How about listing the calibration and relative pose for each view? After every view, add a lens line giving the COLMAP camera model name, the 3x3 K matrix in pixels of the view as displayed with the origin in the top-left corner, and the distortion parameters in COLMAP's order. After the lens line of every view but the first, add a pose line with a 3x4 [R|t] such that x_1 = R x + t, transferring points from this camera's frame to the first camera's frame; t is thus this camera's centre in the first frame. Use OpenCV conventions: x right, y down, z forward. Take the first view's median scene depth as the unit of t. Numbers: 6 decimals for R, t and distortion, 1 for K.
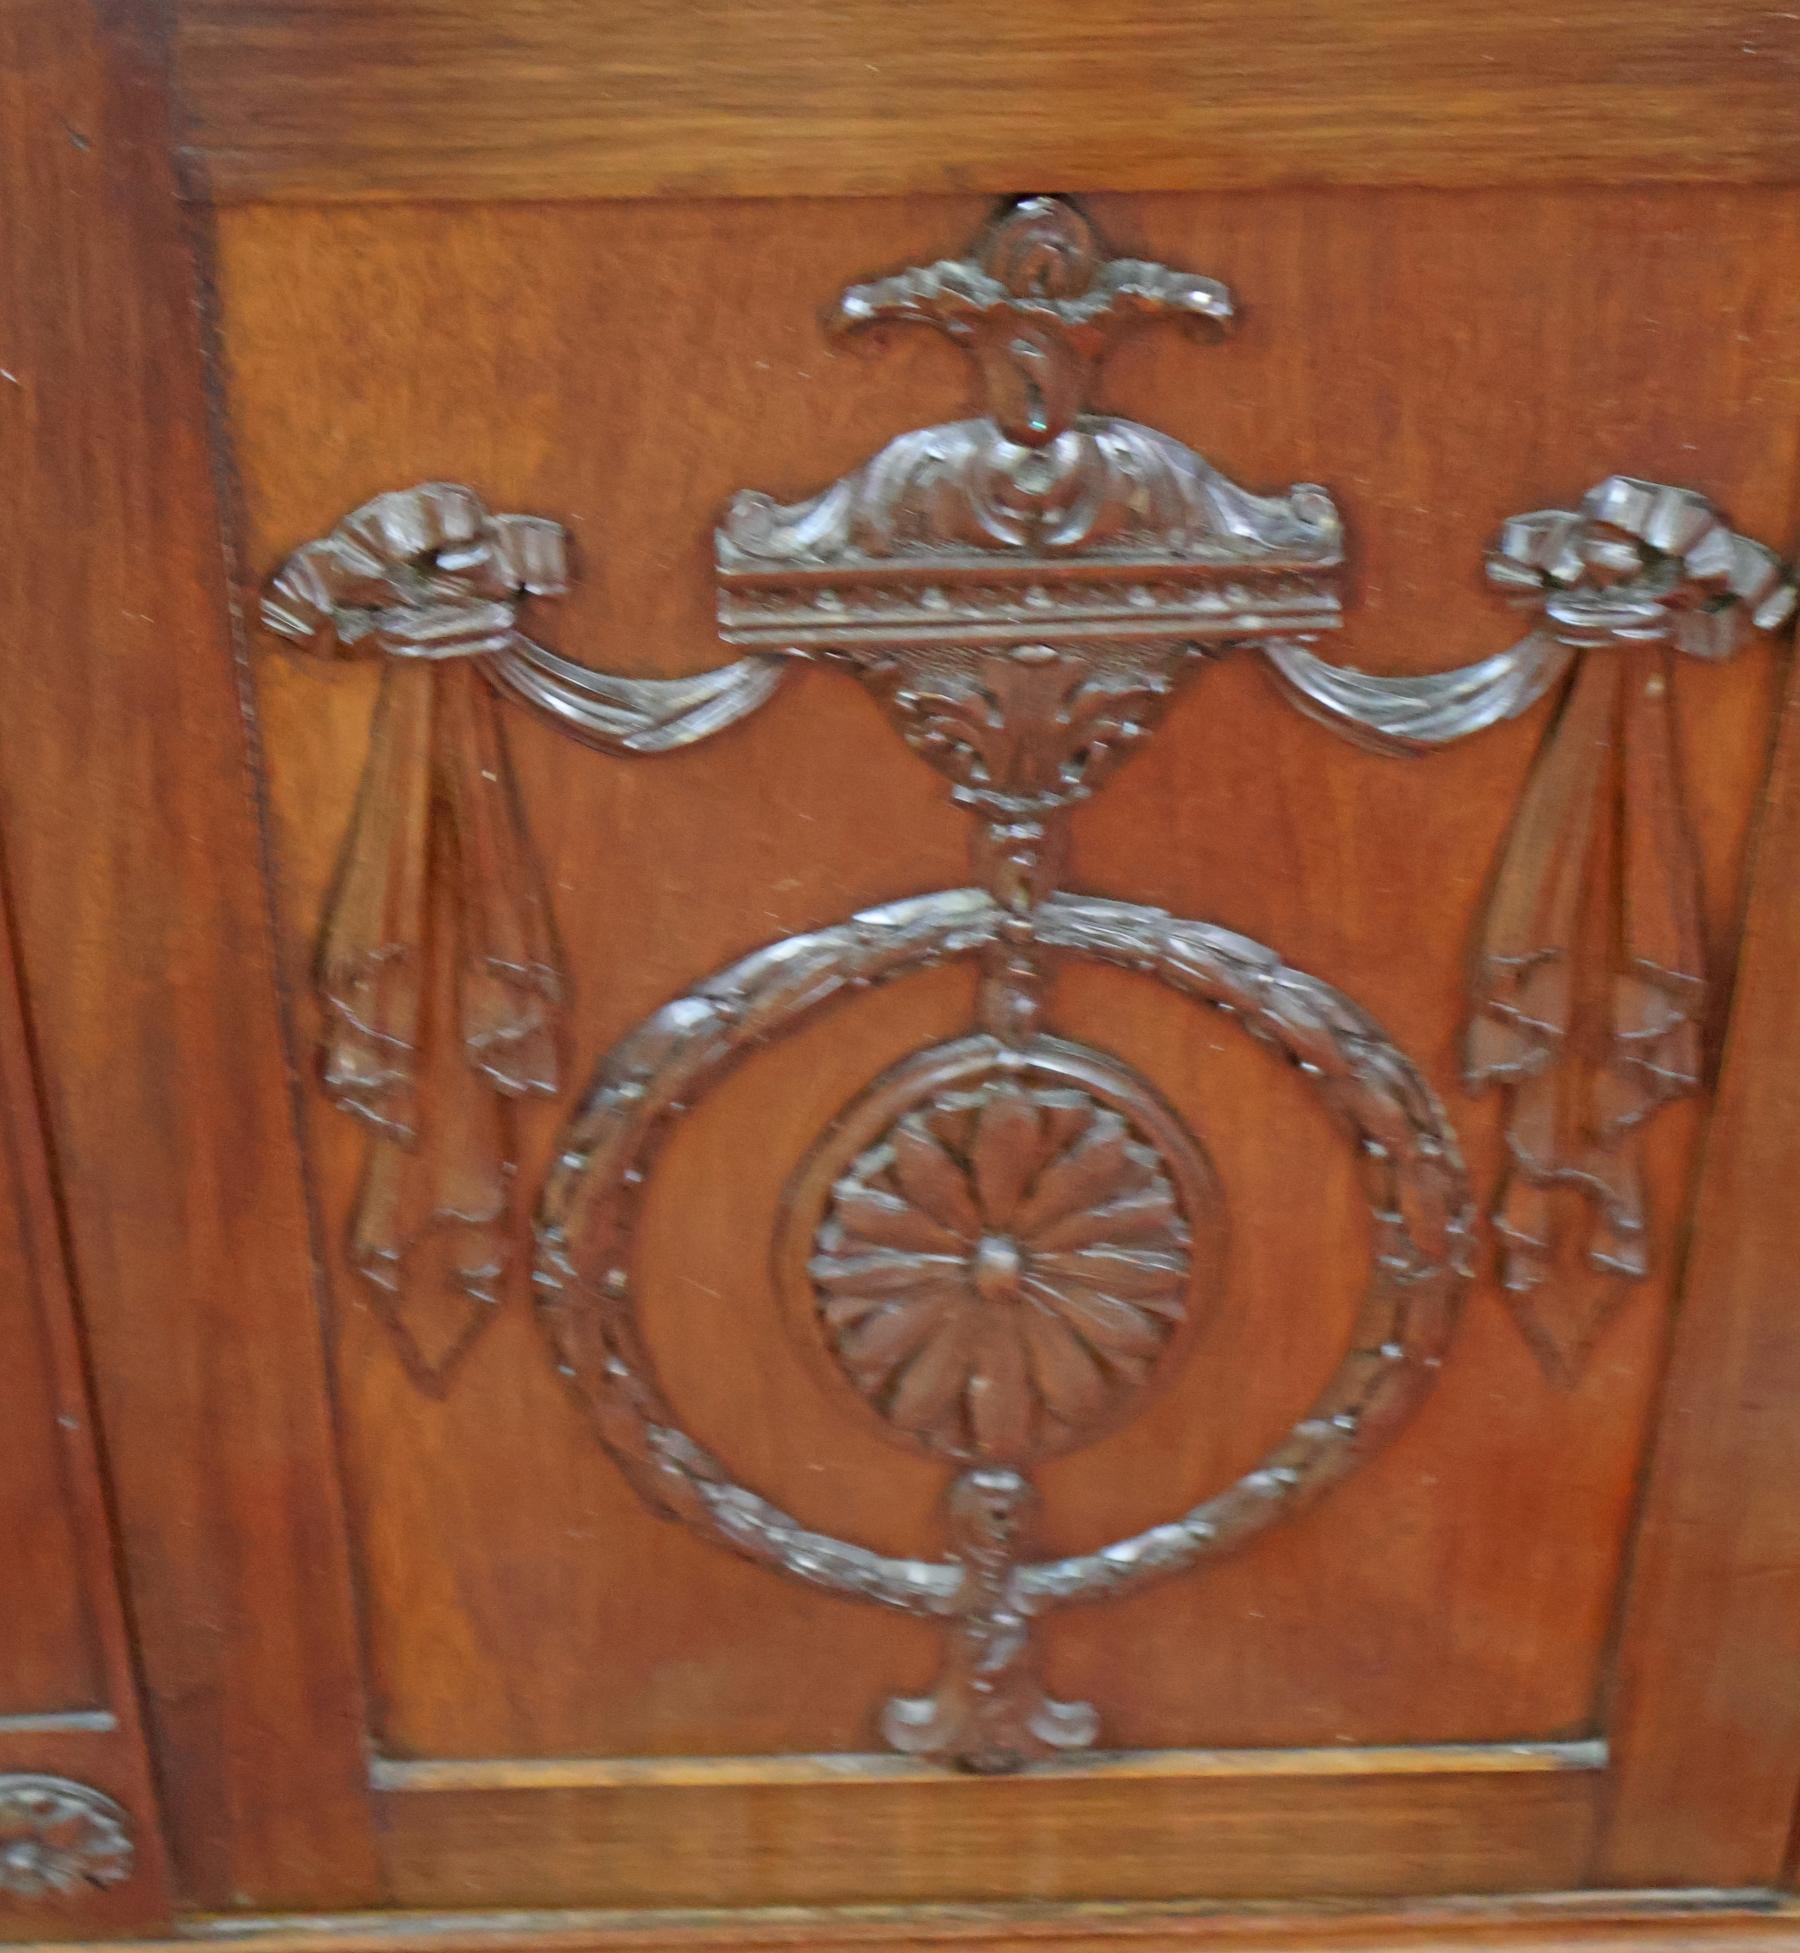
lens RADIAL K [[5502.0, 0, 901.0], [0, 5502.0, 976.5], [0, 0, 1]] dist [0.013128, 0.000000]
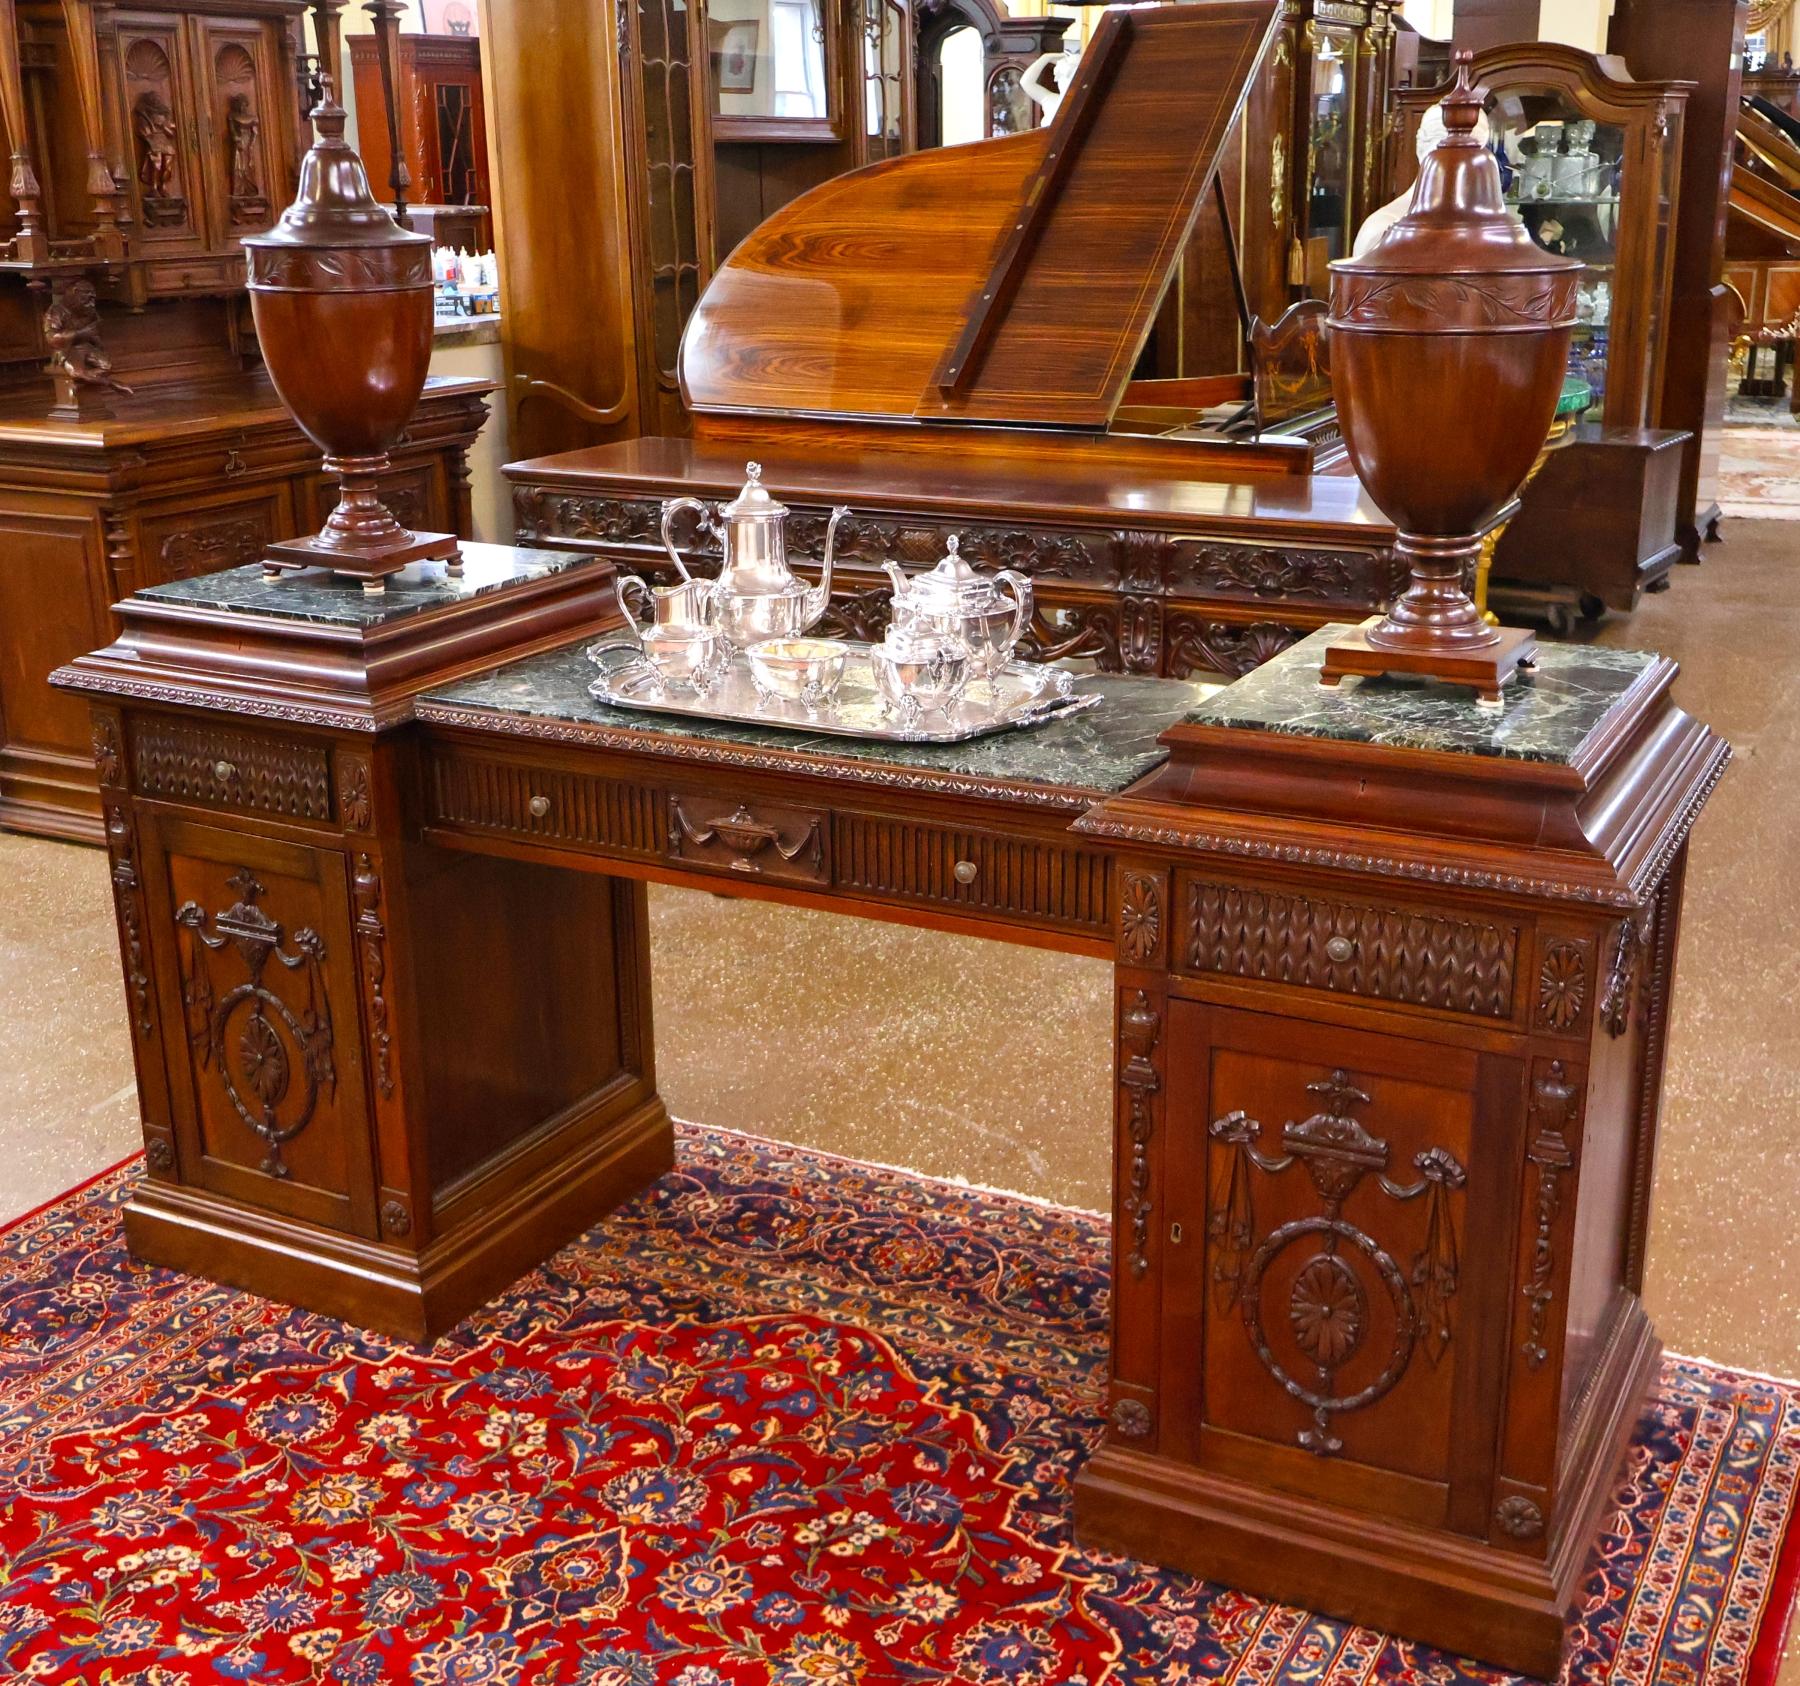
lens RADIAL K [[2169.7, 0, 919.5], [0, 2169.7, 846.0], [0, 0, 1]] dist [0.003972, 0.000000]
pose [[0.866096, 0.147158, -0.477727, 2.070038], [-0.363926, 0.840792, -0.400783, 0.643380], [0.342690, 0.520974, 0.781761, -1.002326]]
